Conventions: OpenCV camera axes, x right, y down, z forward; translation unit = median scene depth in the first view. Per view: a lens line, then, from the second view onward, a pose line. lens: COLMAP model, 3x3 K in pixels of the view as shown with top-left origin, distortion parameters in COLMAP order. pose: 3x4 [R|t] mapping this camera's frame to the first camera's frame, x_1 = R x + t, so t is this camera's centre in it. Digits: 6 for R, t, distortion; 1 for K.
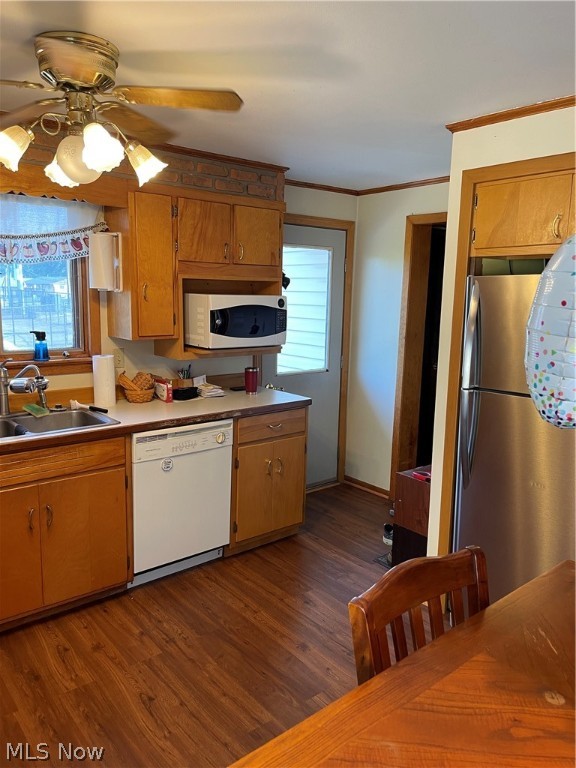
lens RADIAL K [[576.3, 0, 286.4], [0, 576.3, 384.5], [0, 0, 1]] dist [0.040985, -0.059123]
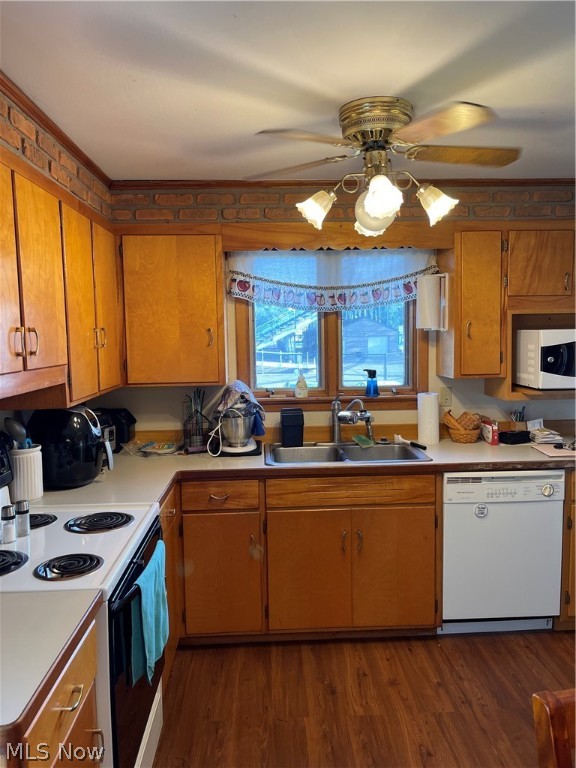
lens RADIAL K [[576.3, 0, 285.4], [0, 576.3, 376.9], [0, 0, 1]] dist [0.040985, -0.059123]
pose [[0.795824, 0.010827, -0.605431, 0.109192], [-0.063634, 0.995799, -0.065837, 0.004585], [0.602175, 0.090920, 0.793170, 0.040240]]
